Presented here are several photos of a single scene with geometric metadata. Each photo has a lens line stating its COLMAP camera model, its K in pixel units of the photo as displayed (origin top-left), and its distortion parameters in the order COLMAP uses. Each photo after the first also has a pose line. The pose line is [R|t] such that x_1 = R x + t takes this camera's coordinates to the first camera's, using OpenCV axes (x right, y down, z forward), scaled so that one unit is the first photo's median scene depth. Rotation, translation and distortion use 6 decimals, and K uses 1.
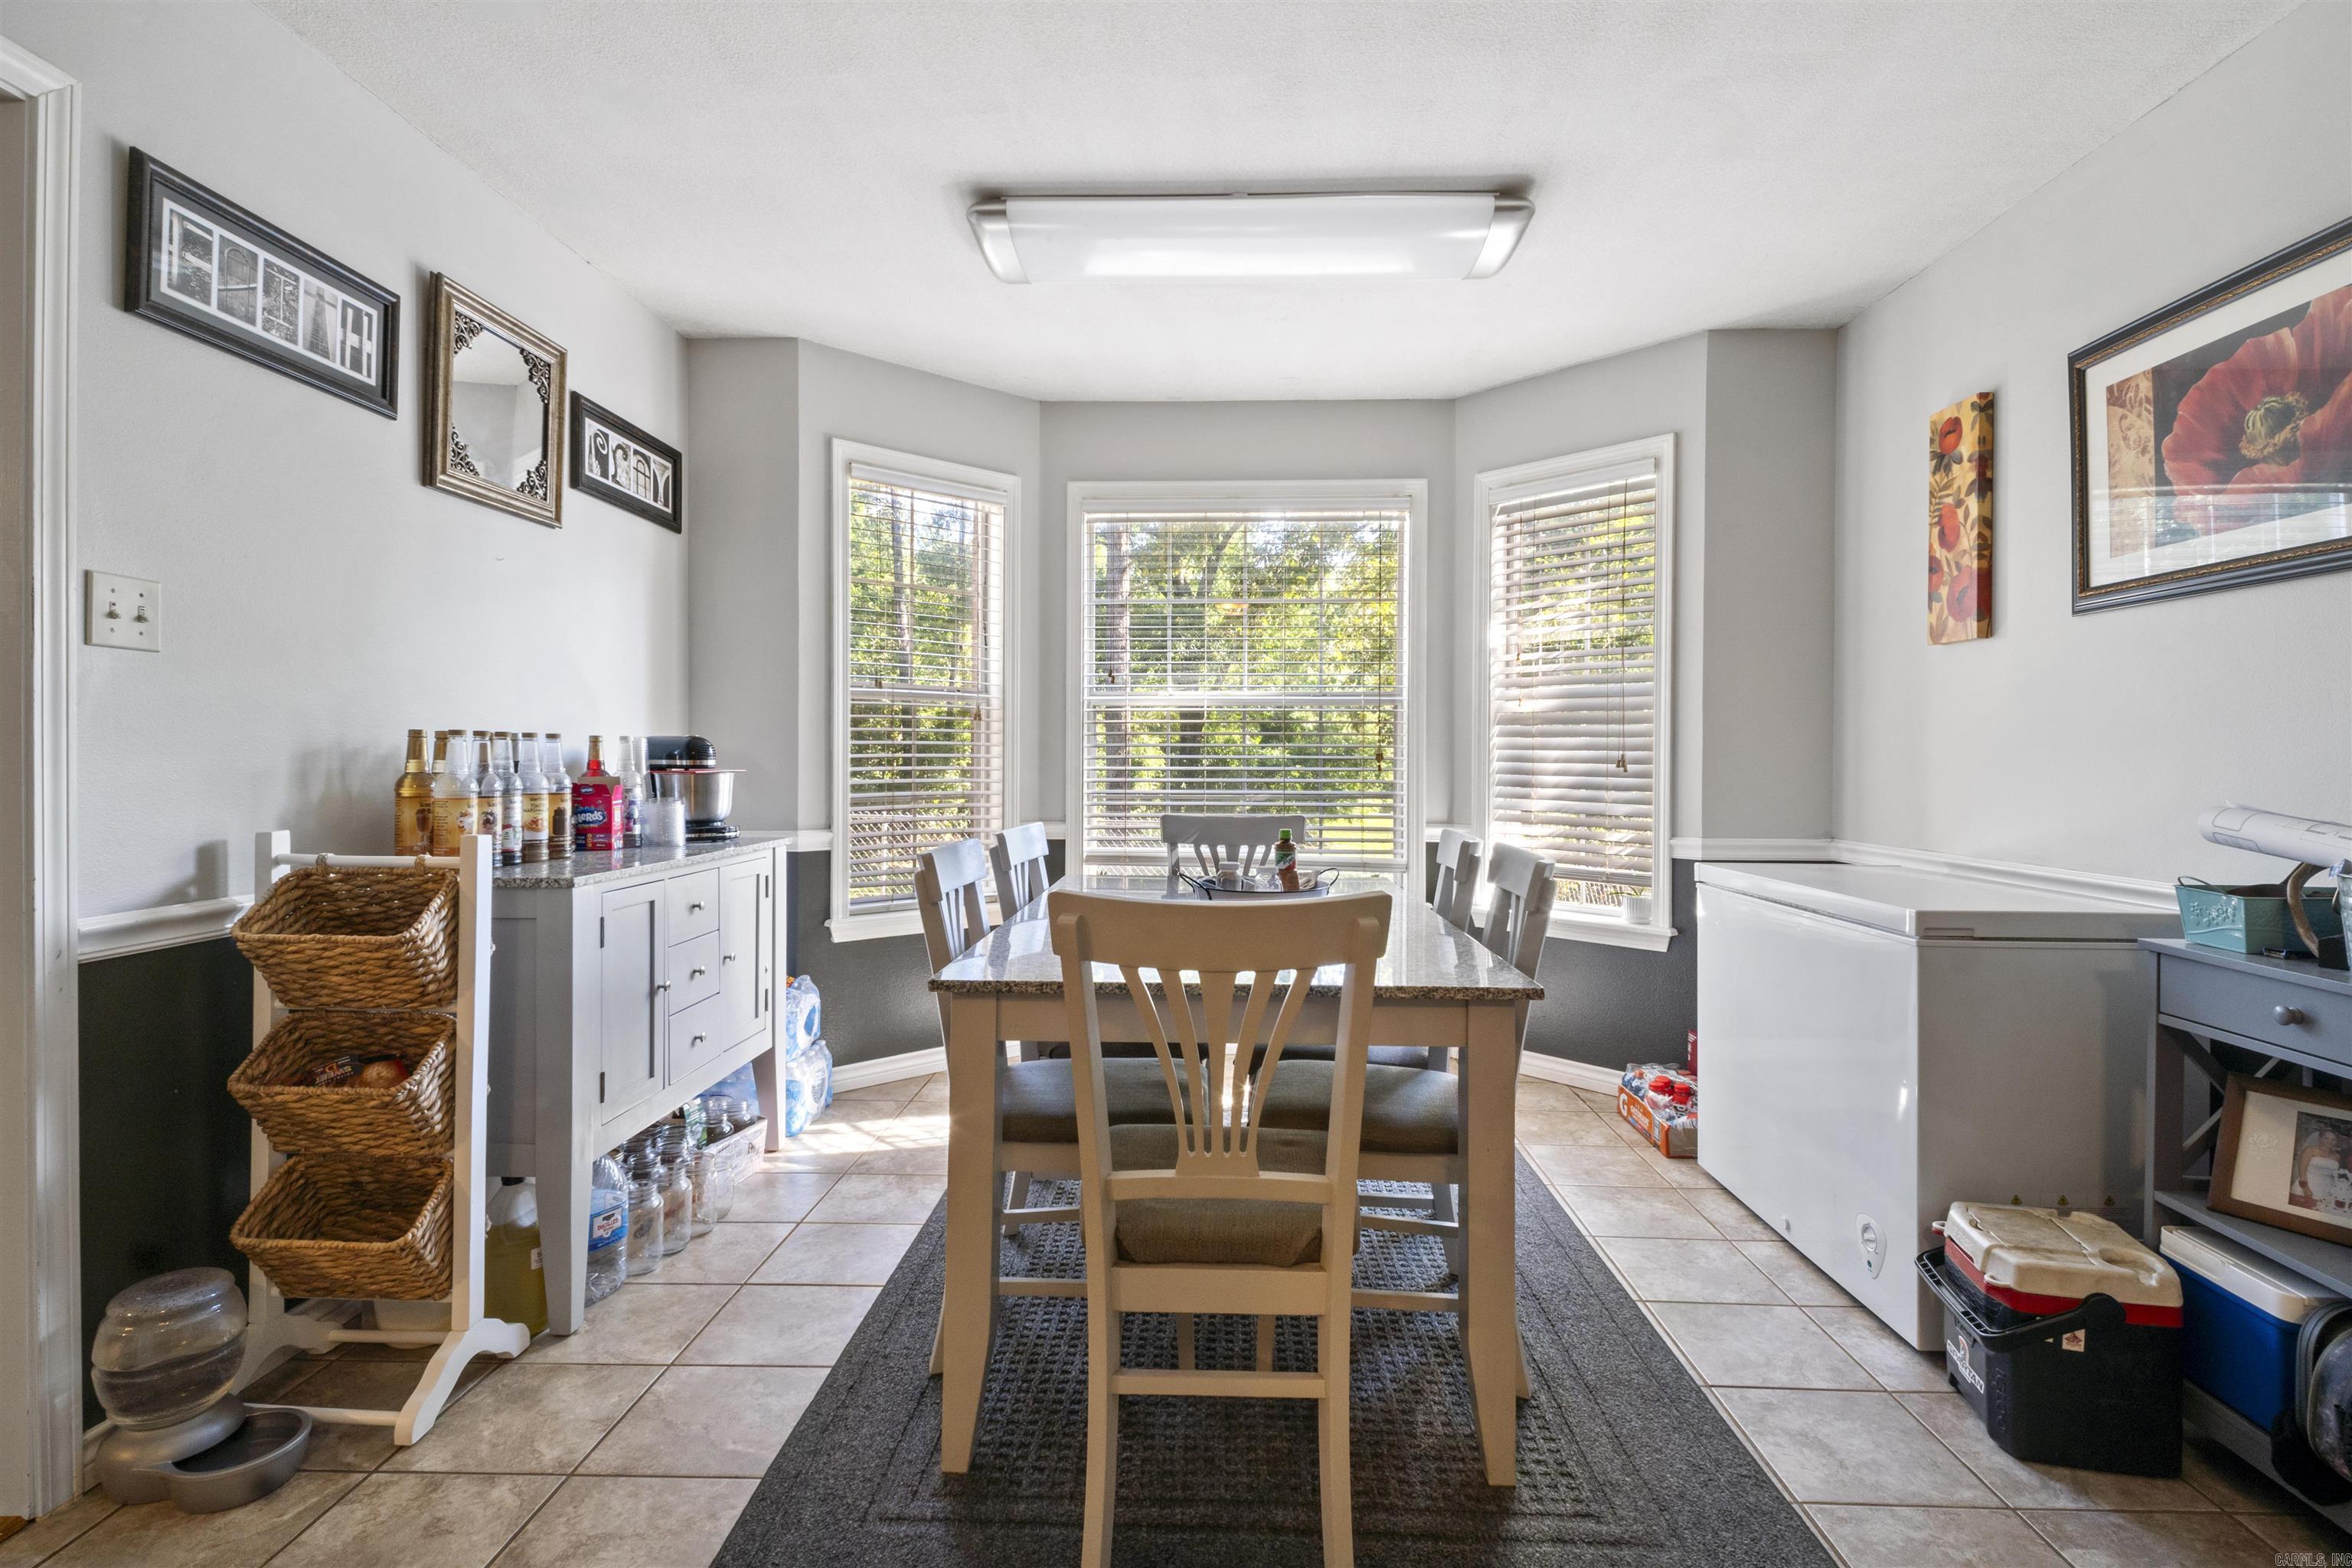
lens RADIAL K [[1082.8, 0, 1172.3], [0, 1082.8, 764.7], [0, 0, 1]] dist [0.003434, -0.000840]
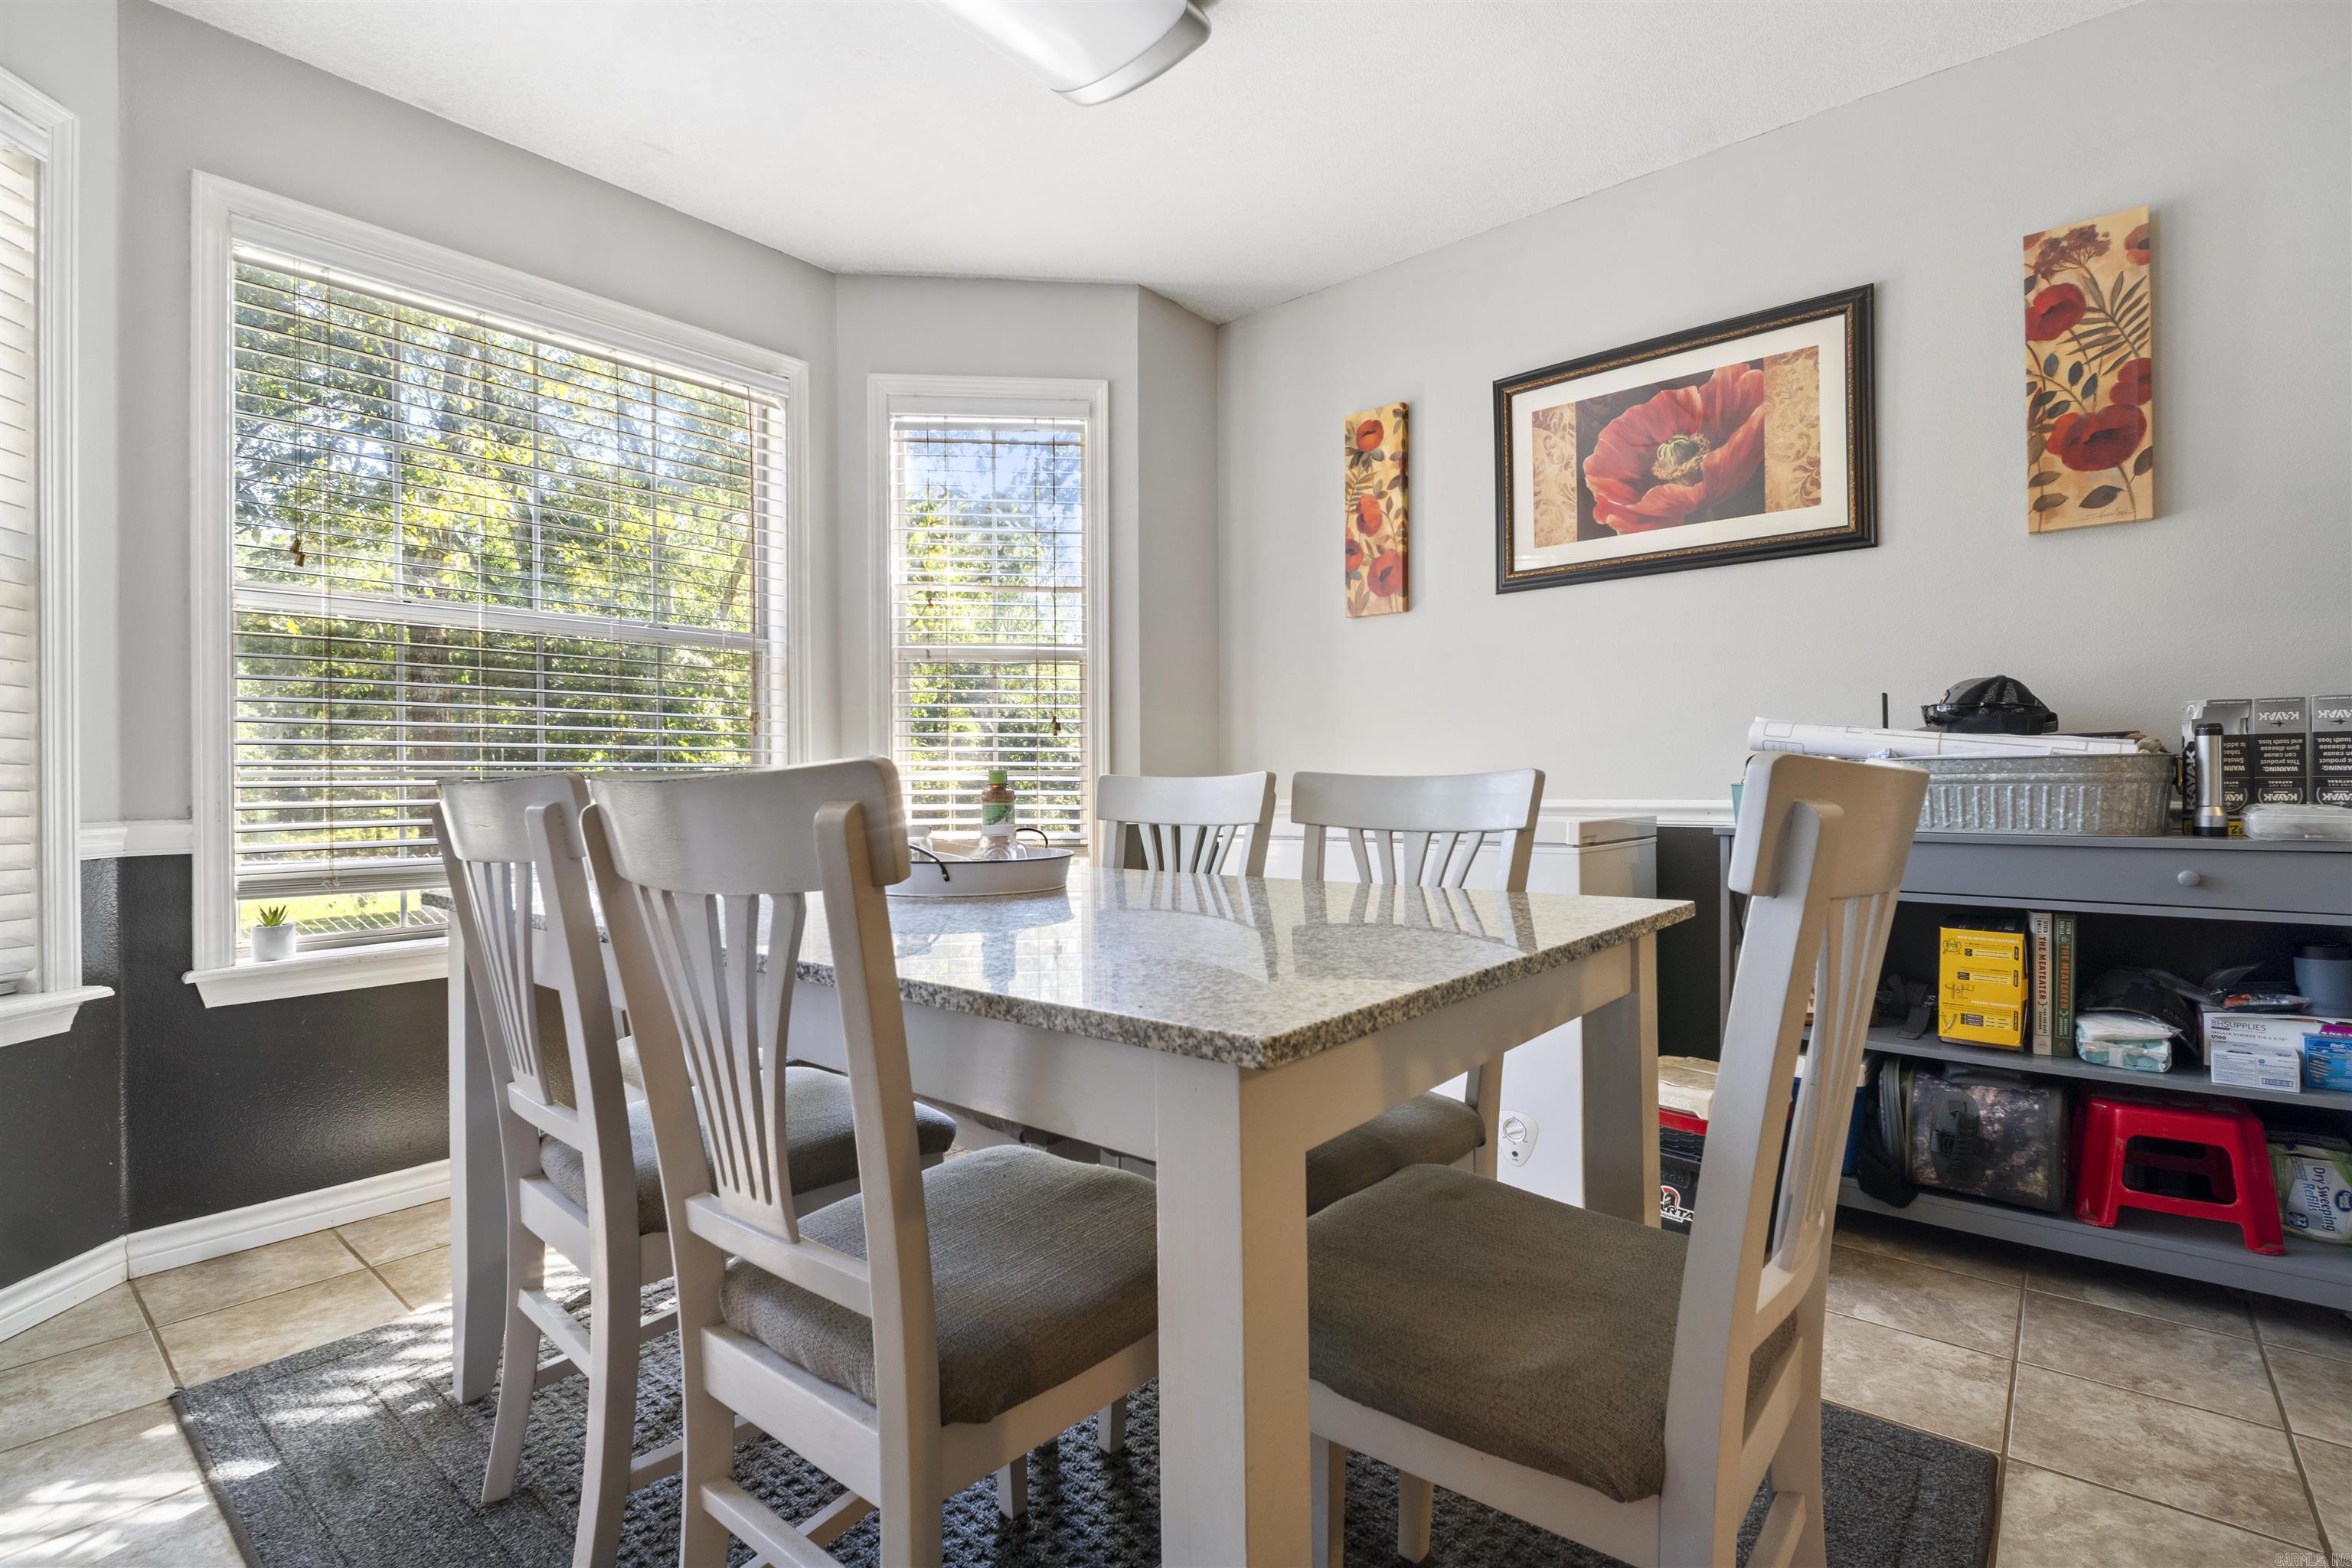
lens RADIAL K [[1082.8, 0, 1172.0], [0, 1082.8, 788.5], [0, 0, 1]] dist [0.003434, -0.000840]
pose [[0.617970, -0.013005, 0.786094, -0.332058], [0.015522, 0.999870, 0.004340, 0.065306], [-0.786049, 0.009520, 0.618091, 0.469176]]
